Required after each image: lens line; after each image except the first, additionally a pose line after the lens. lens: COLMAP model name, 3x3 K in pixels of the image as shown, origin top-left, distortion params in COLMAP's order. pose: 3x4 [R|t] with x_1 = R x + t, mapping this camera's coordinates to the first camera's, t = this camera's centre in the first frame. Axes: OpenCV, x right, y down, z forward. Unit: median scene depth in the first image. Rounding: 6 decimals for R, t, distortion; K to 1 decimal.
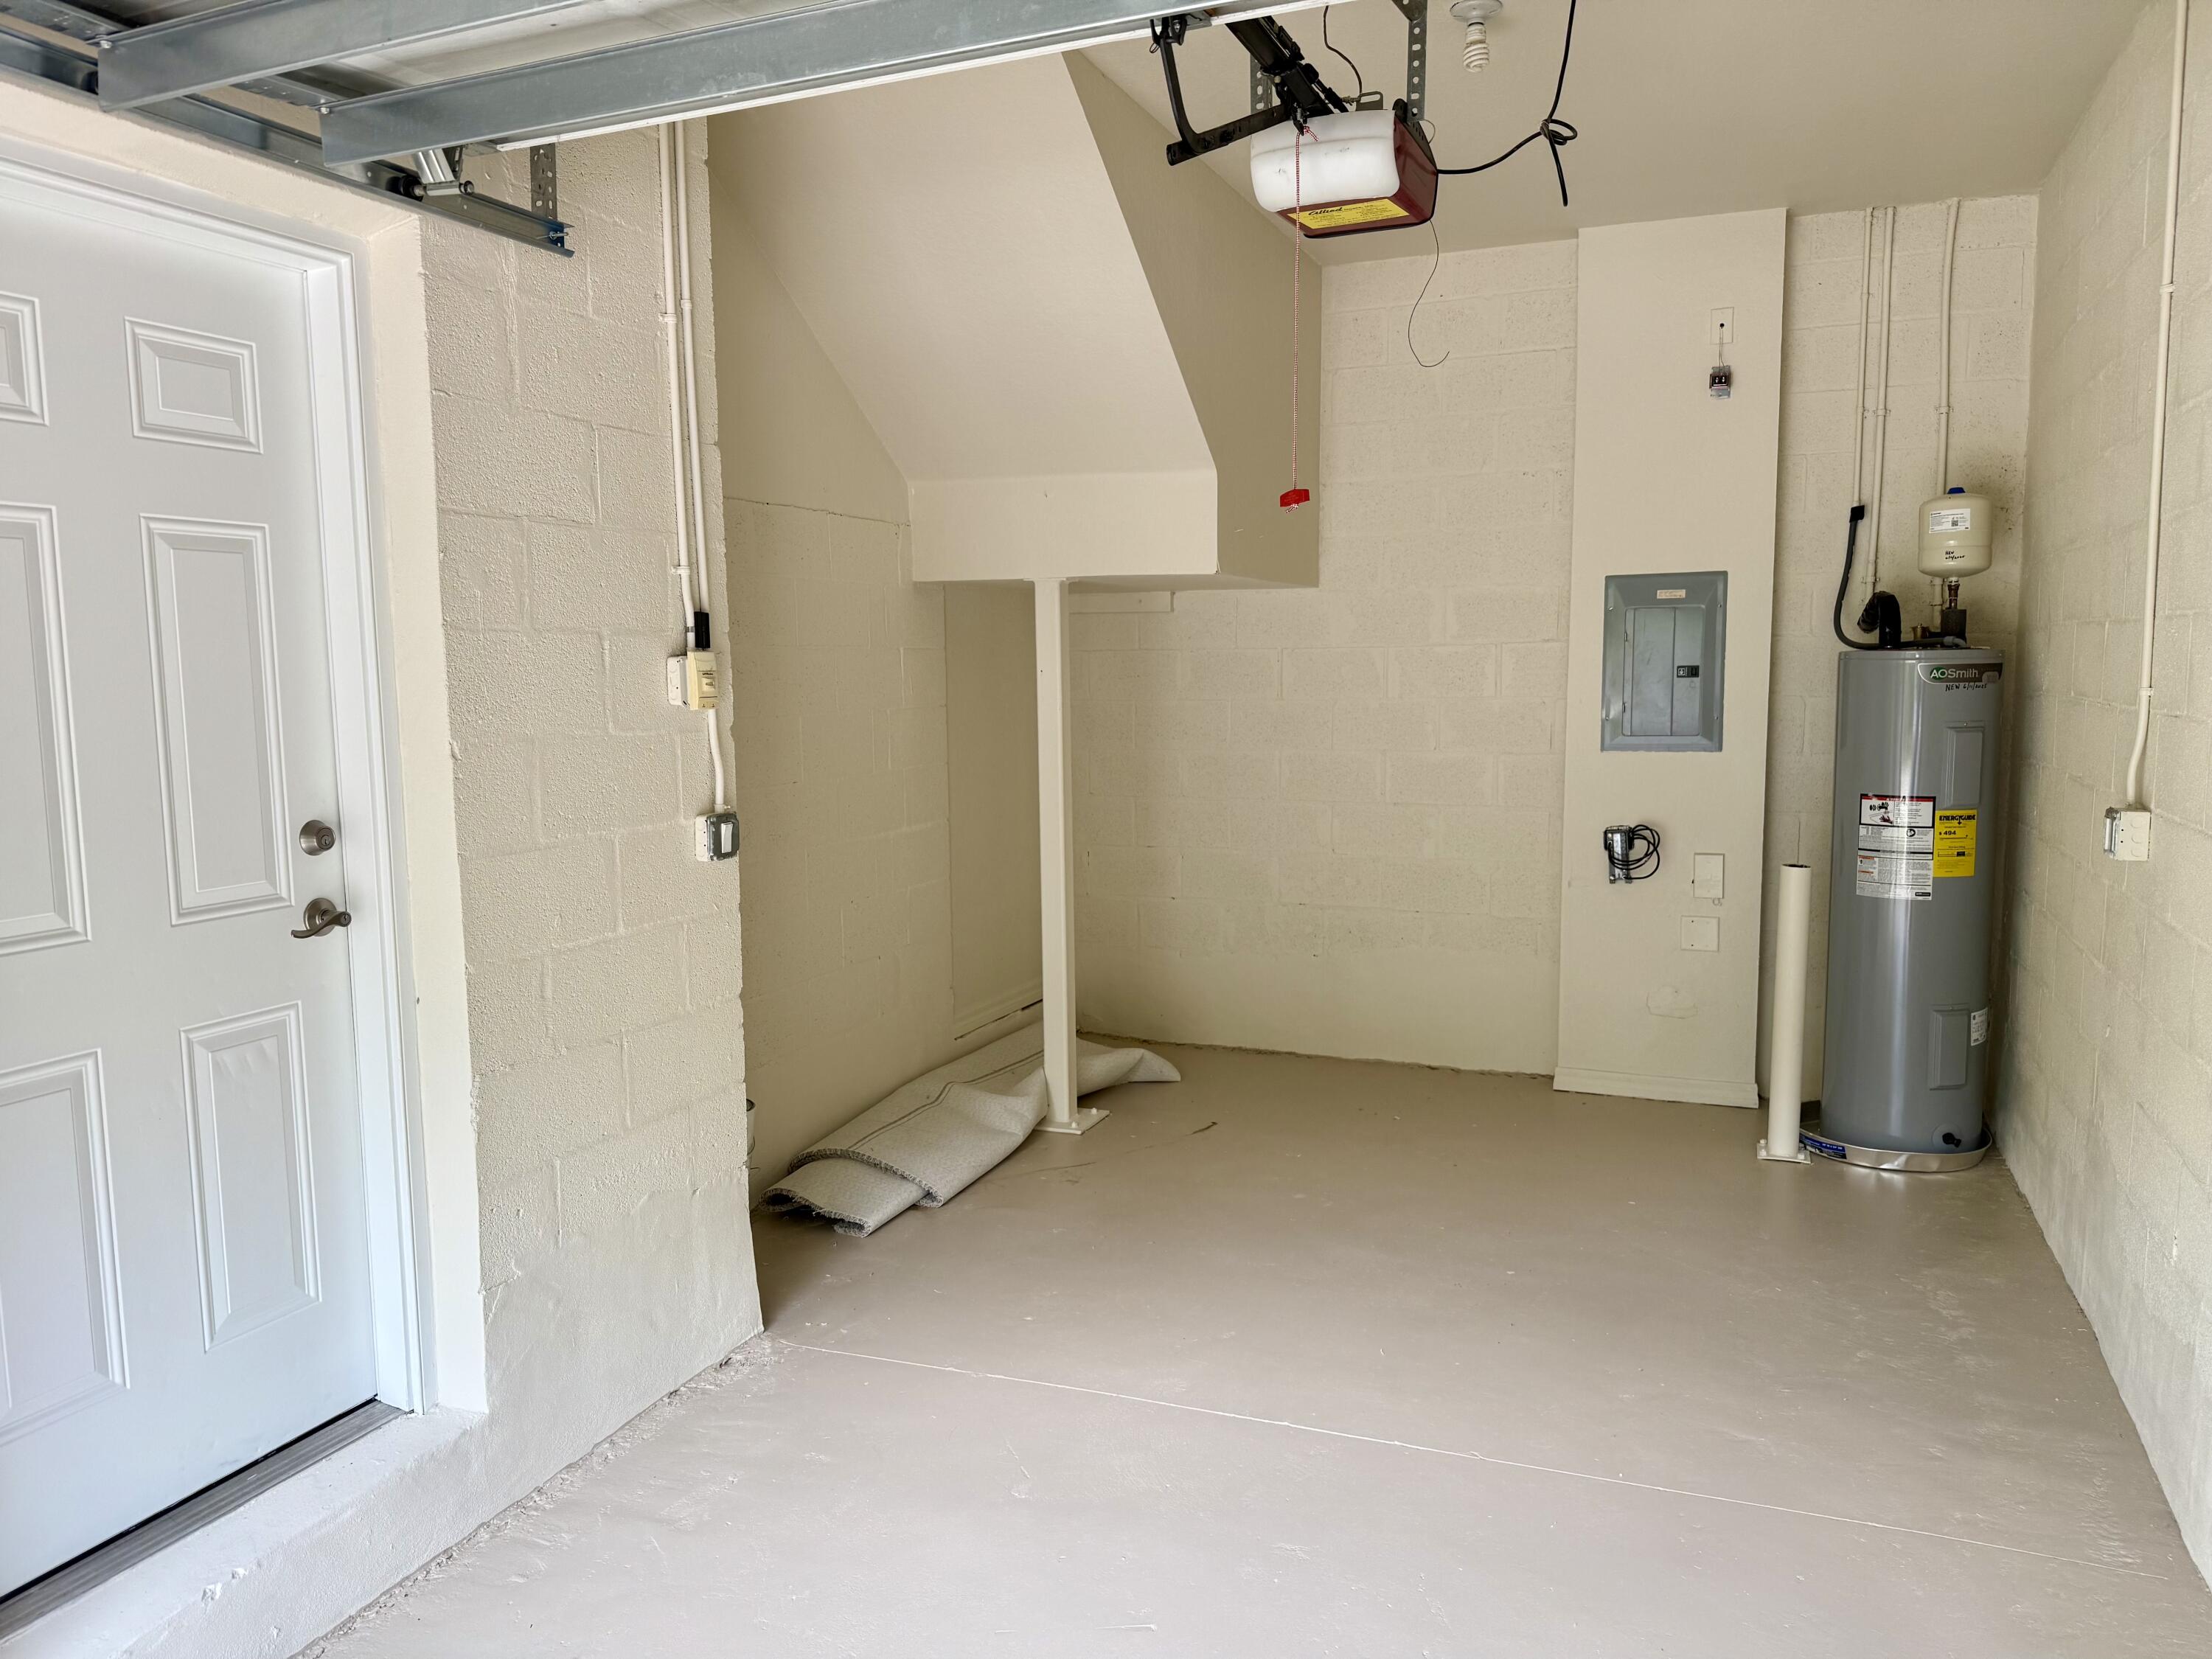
lens RADIAL K [[1514.5, 0, 1100.4], [0, 1514.5, 838.9], [0, 0, 1]] dist [0.037168, -0.077650]
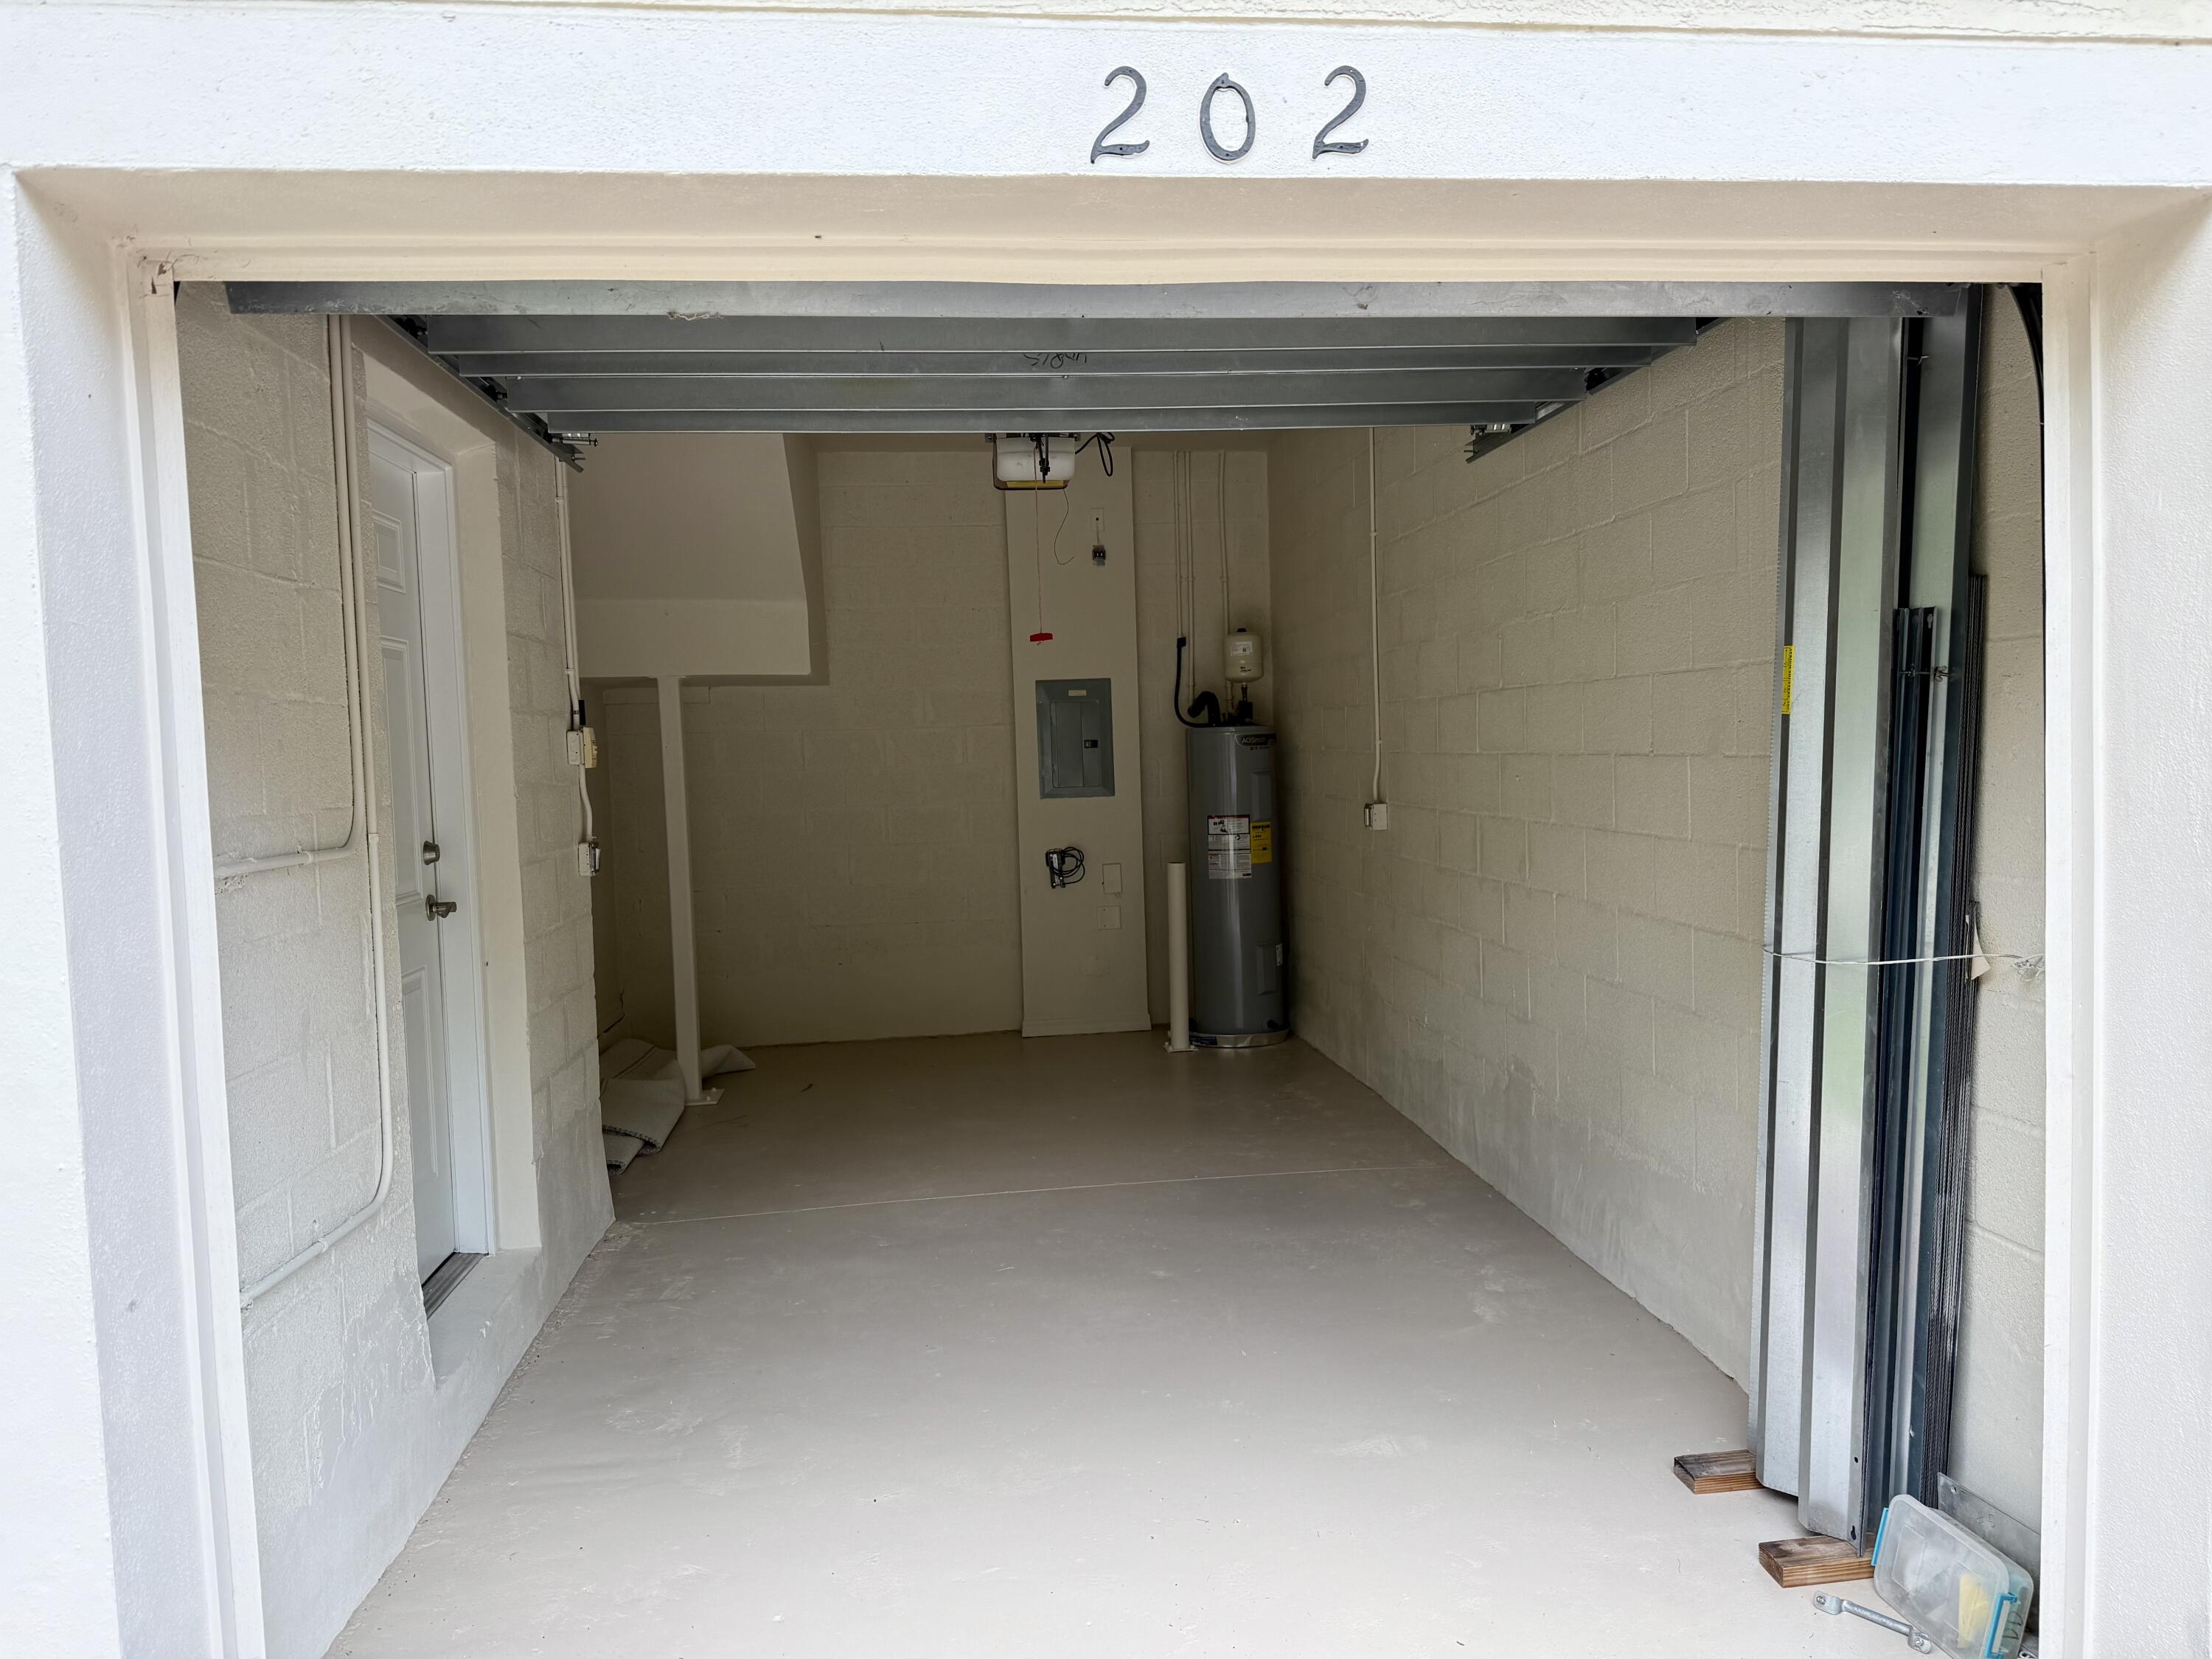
lens RADIAL K [[1514.5, 0, 1100.4], [0, 1514.5, 838.9], [0, 0, 1]] dist [0.037168, -0.077650]
pose [[0.867888, -0.044555, 0.494757, -0.392414], [0.076984, 0.996000, -0.045349, 0.058740], [-0.490758, 0.077446, 0.867847, -0.333820]]
